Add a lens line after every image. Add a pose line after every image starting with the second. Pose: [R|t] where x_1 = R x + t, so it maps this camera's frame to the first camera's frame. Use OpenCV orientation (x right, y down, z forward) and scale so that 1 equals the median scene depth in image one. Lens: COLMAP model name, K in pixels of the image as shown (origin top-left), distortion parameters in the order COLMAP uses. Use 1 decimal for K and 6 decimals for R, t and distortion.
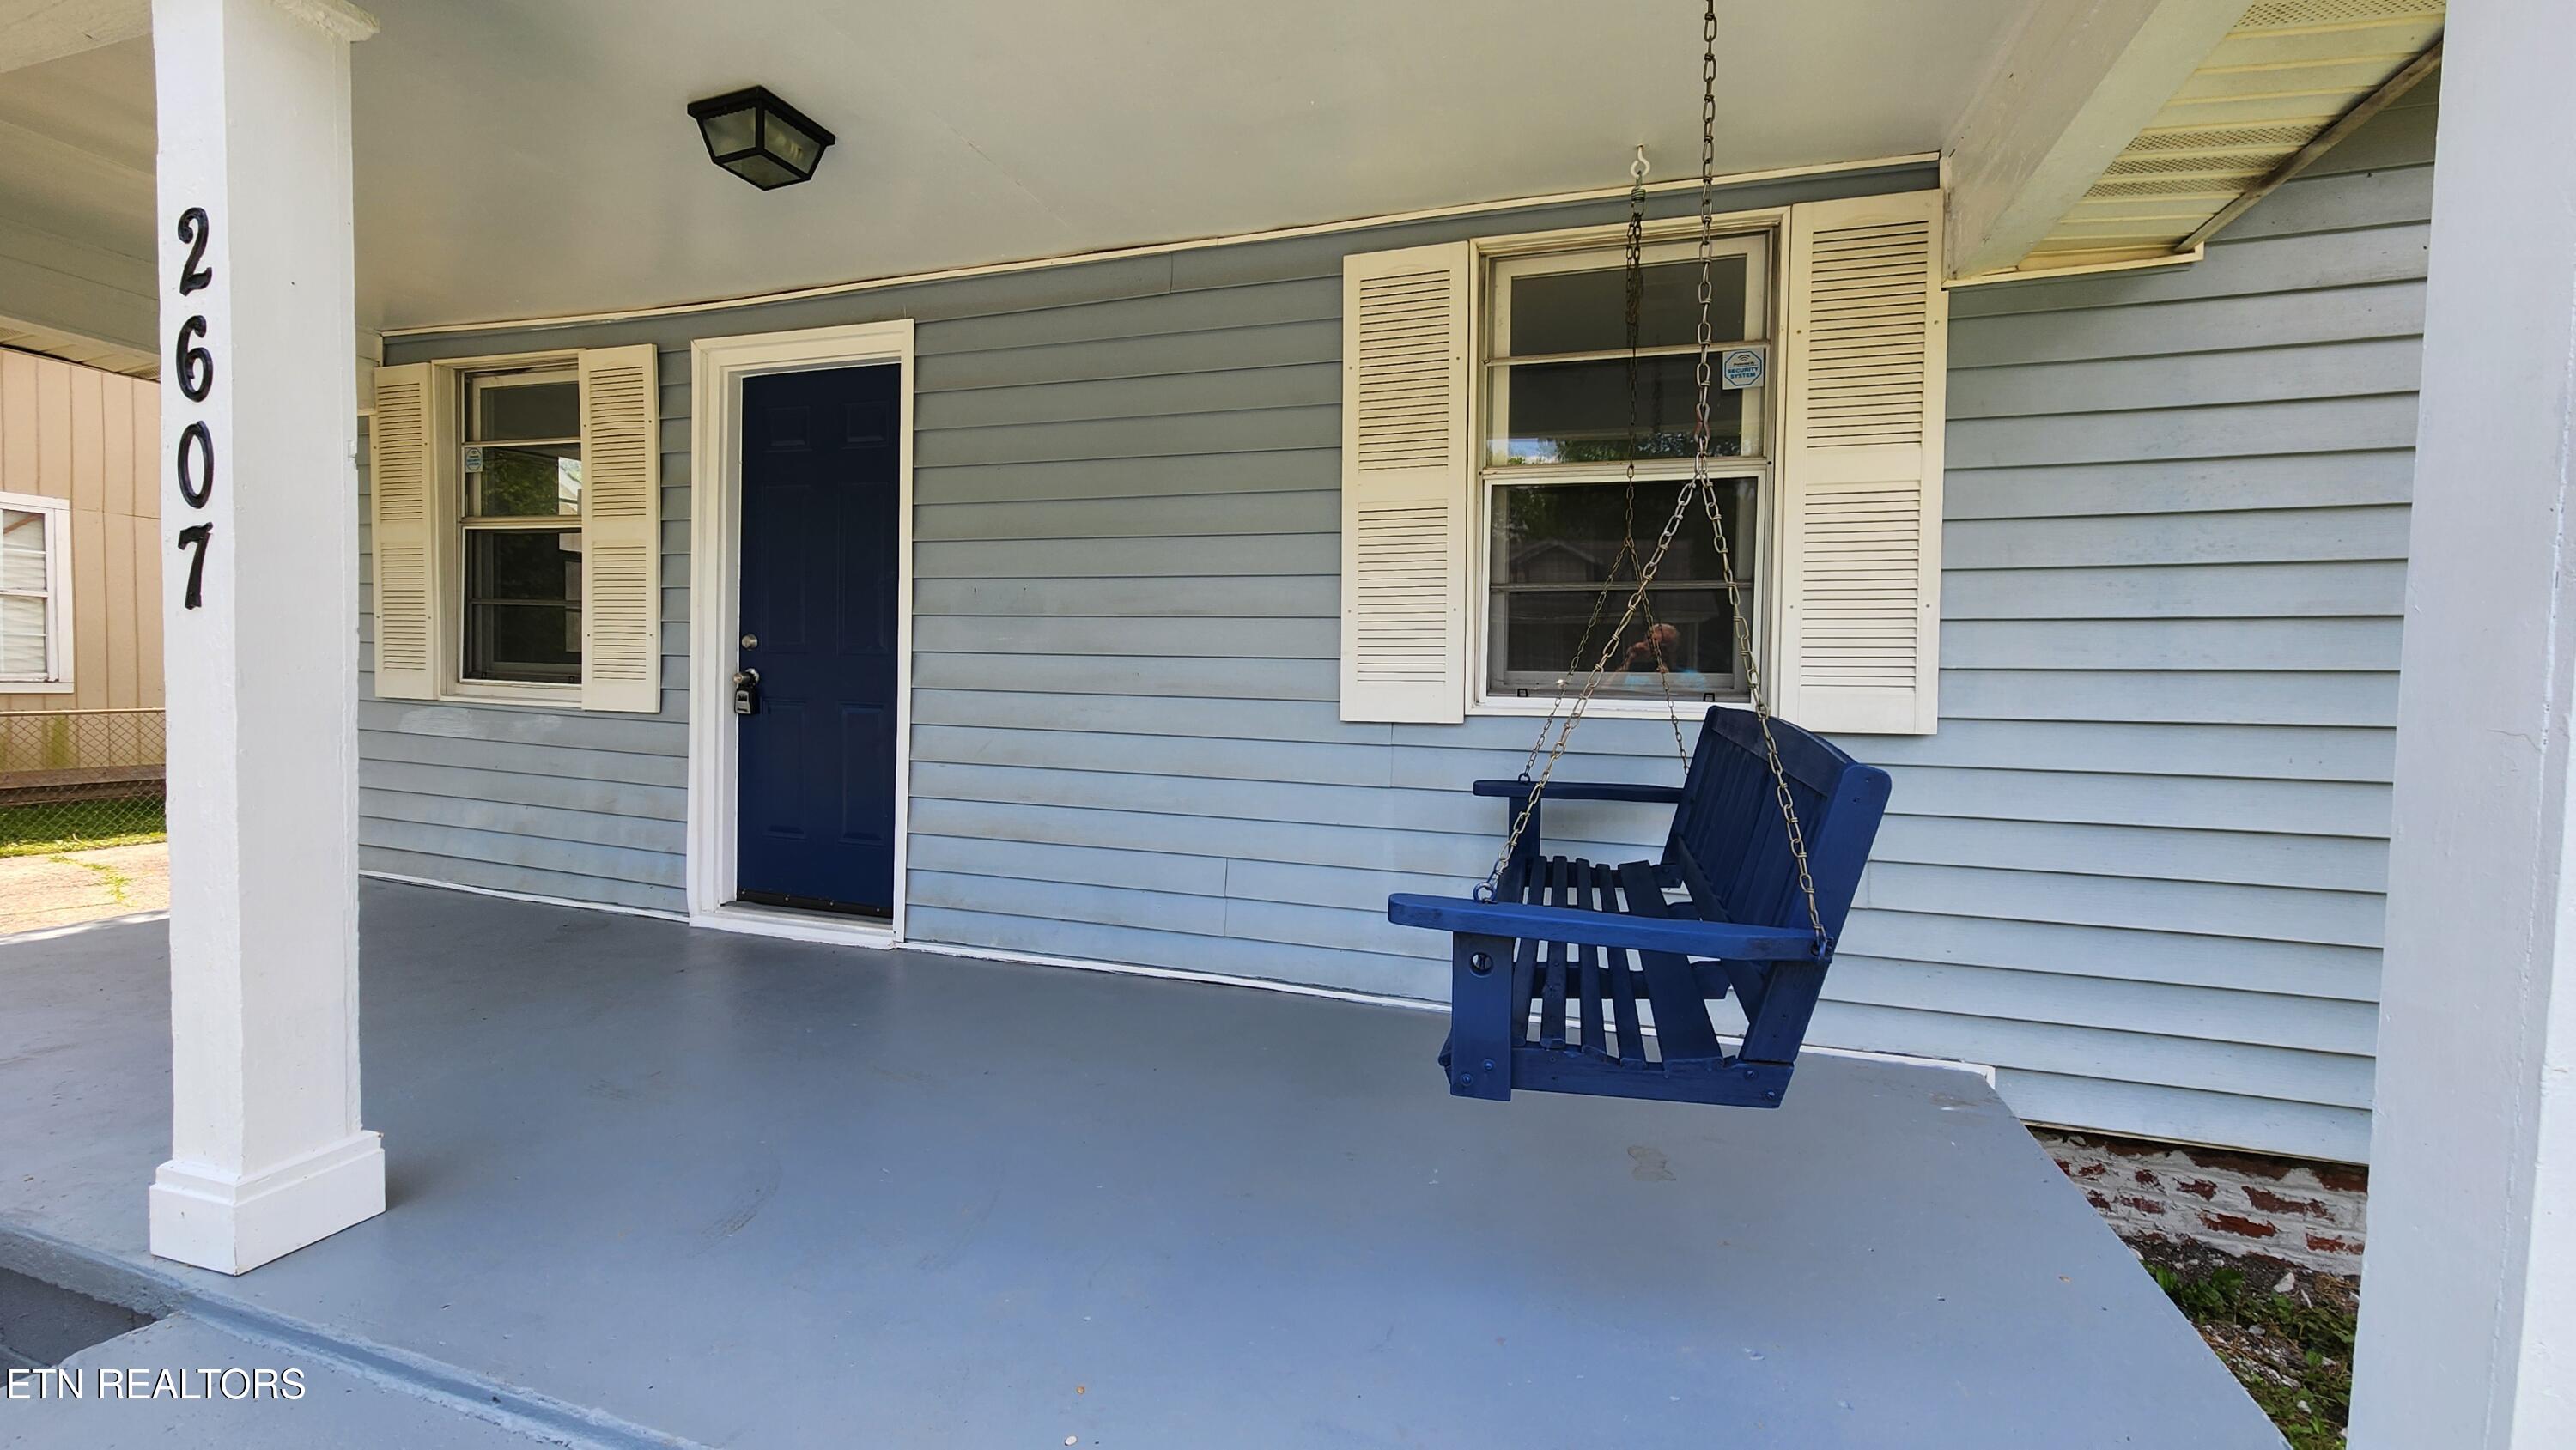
lens RADIAL K [[1054.3, 0, 1306.6], [0, 1054.3, 705.8], [0, 0, 1]] dist [0.001051, -0.000972]
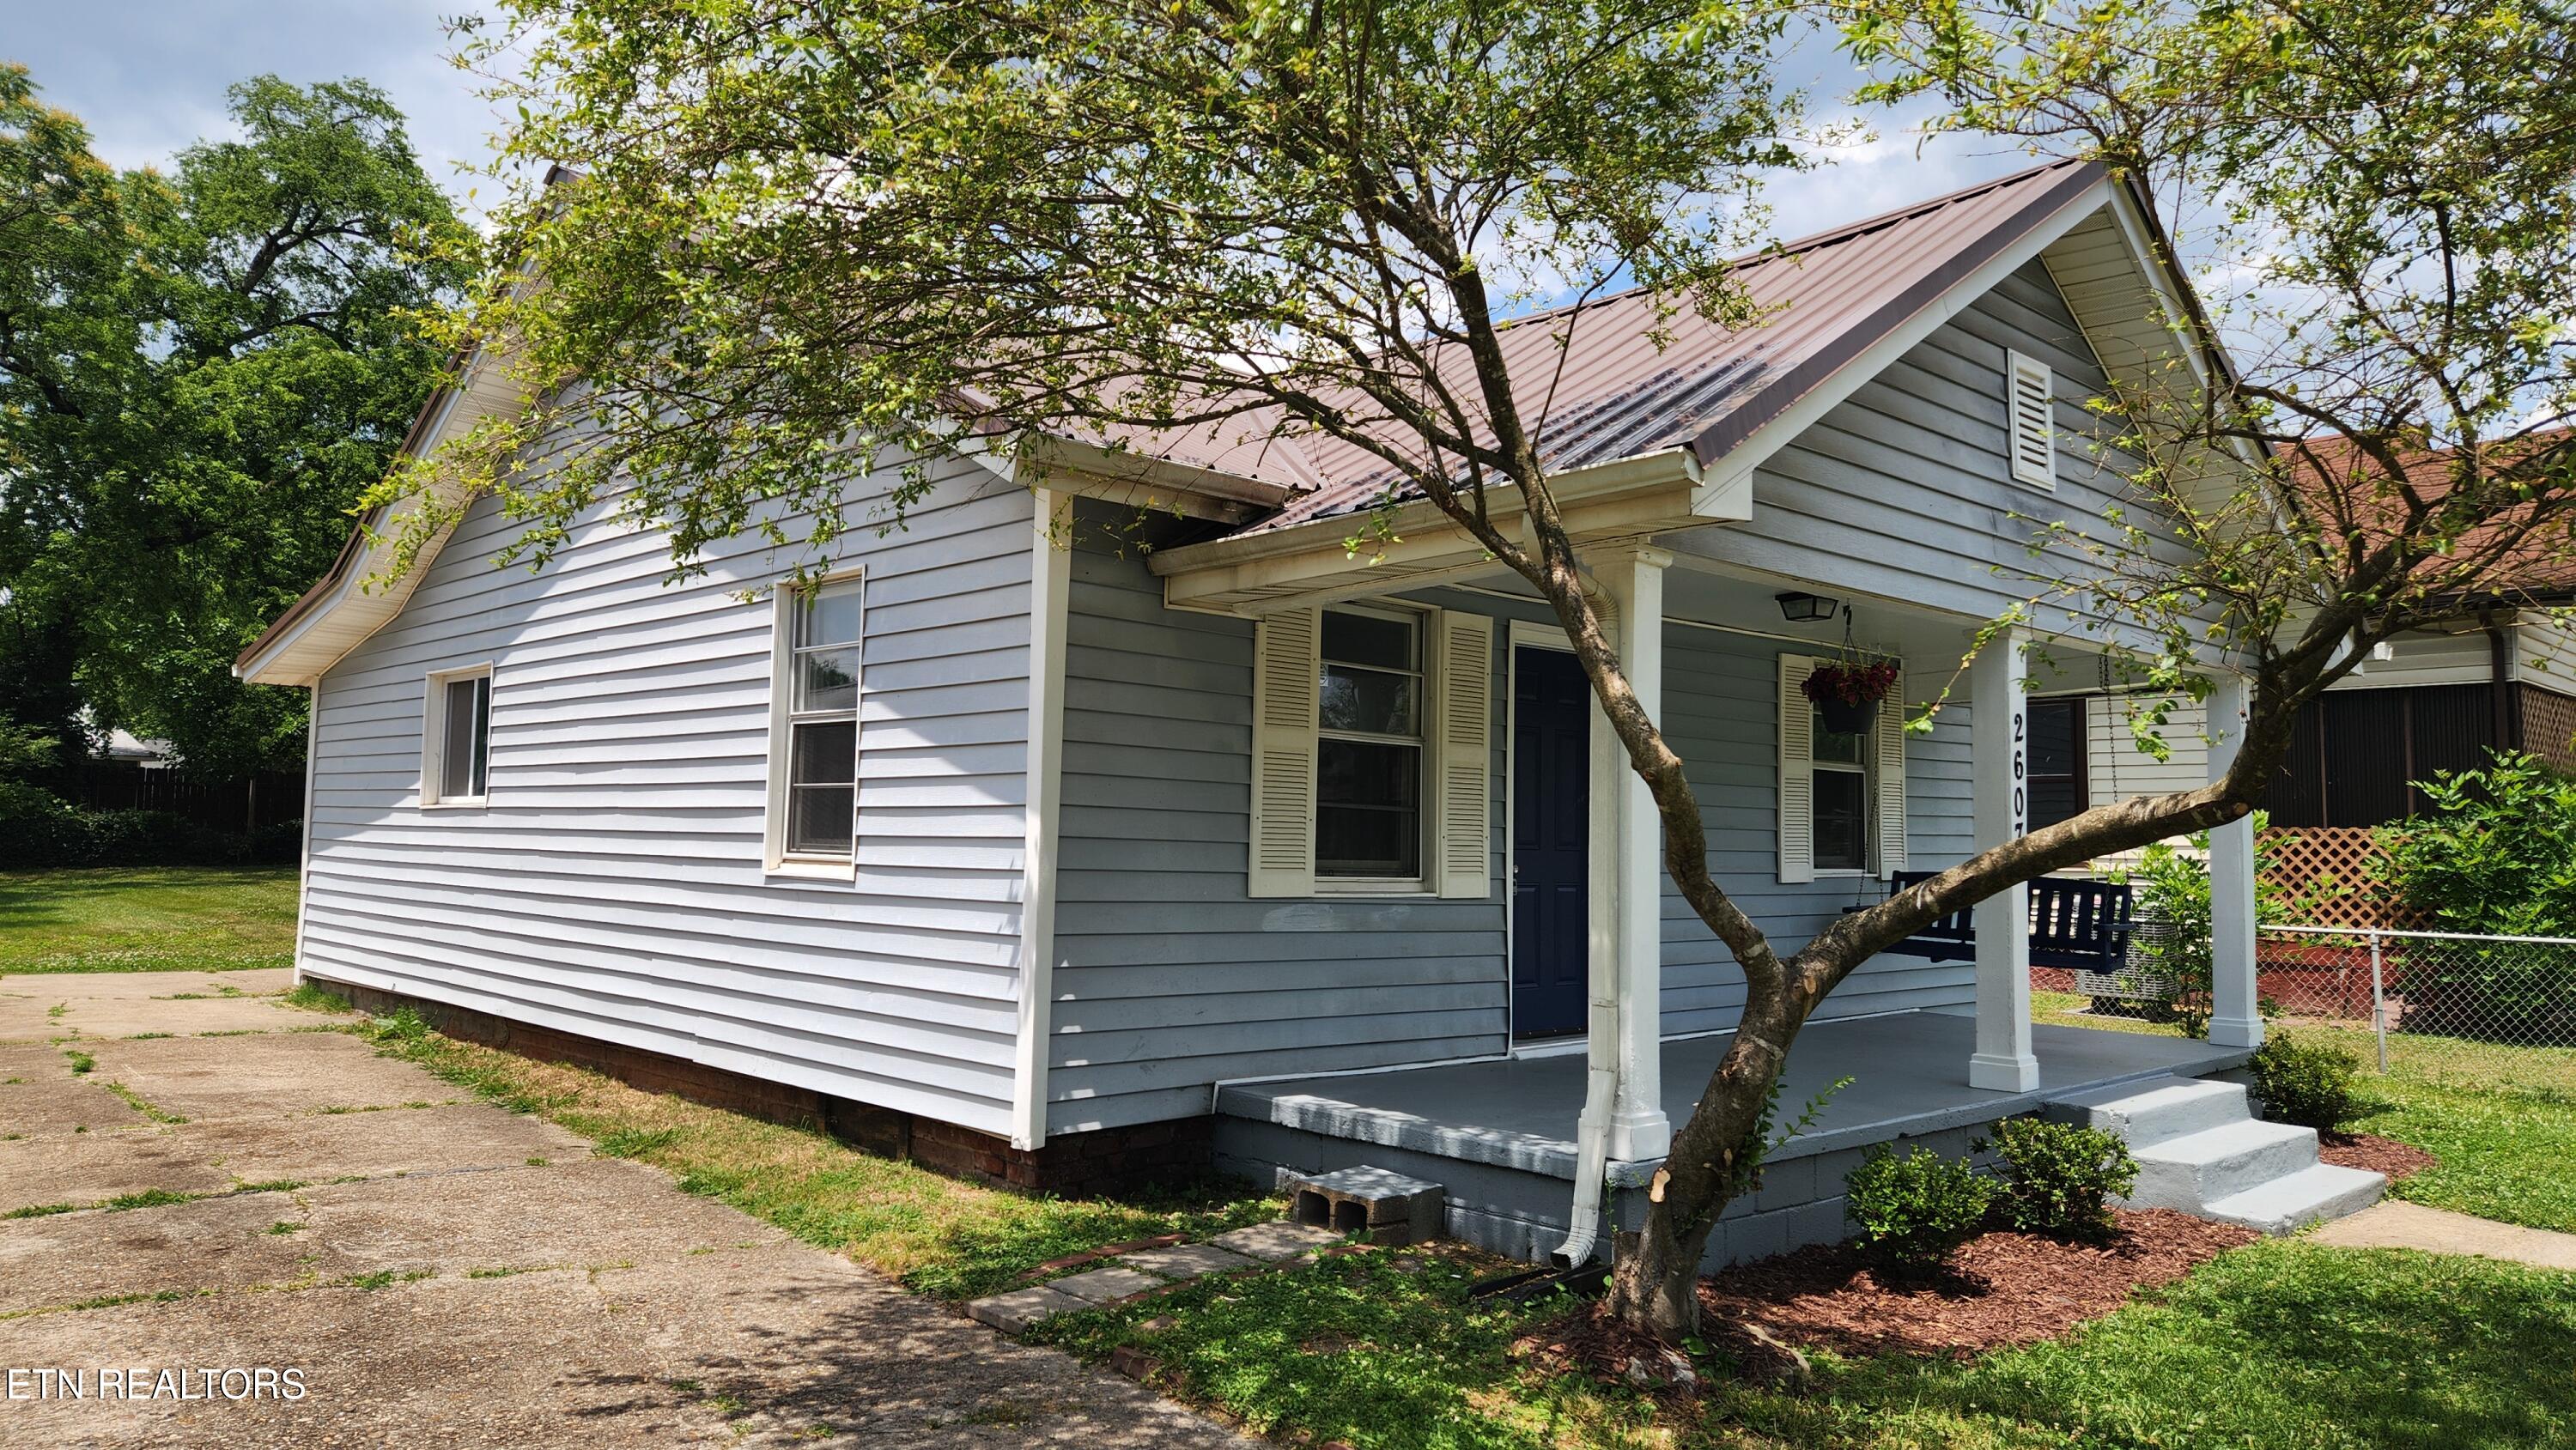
lens RADIAL K [[1764.7, 0, 1279.0], [0, 1764.7, 718.4], [0, 0, 1]] dist [0.054729, -0.050335]
pose [[0.469400, 0.050058, 0.881566, -3.343807], [0.023156, 0.997350, -0.068962, -0.087701], [-0.882682, 0.052784, 0.466997, 0.258361]]
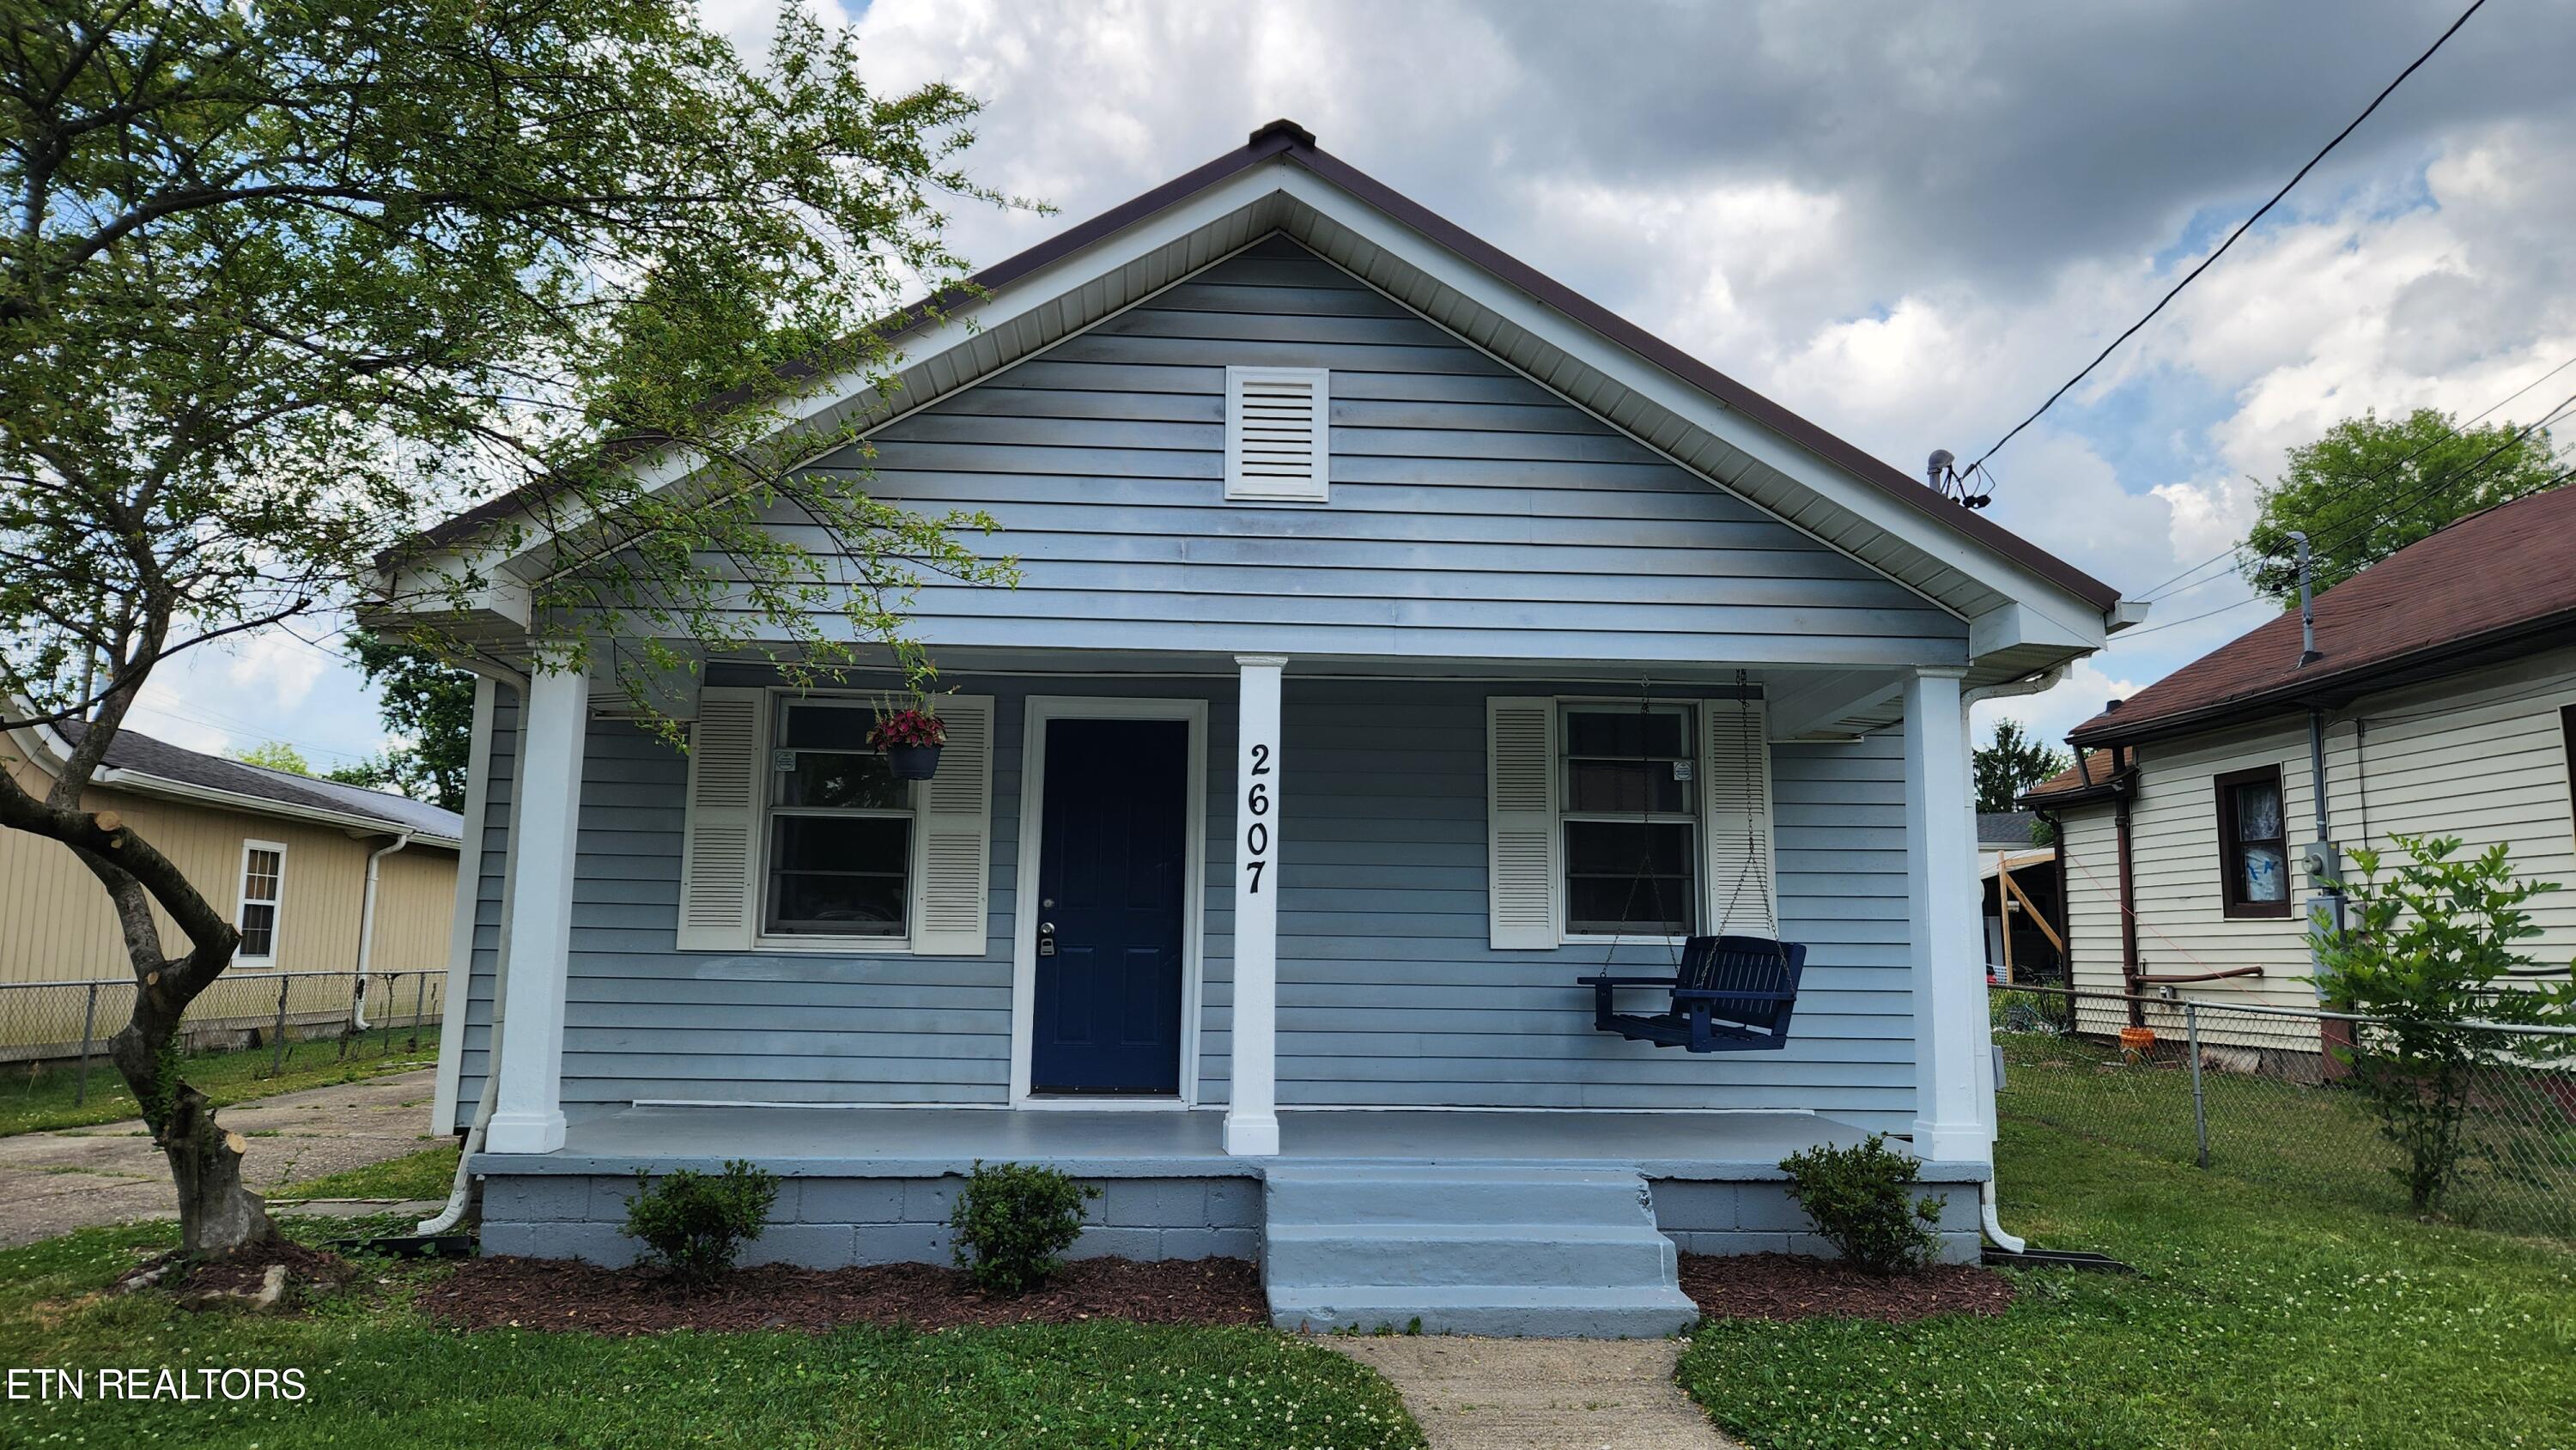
lens RADIAL K [[1764.7, 0, 1297.8], [0, 1764.7, 688.0], [0, 0, 1]] dist [0.054729, -0.050335]
pose [[0.928394, 0.046334, 0.368698, -1.398248], [0.019990, 0.984532, -0.174059, 0.093080], [-0.371060, 0.168966, 0.913108, -1.693005]]
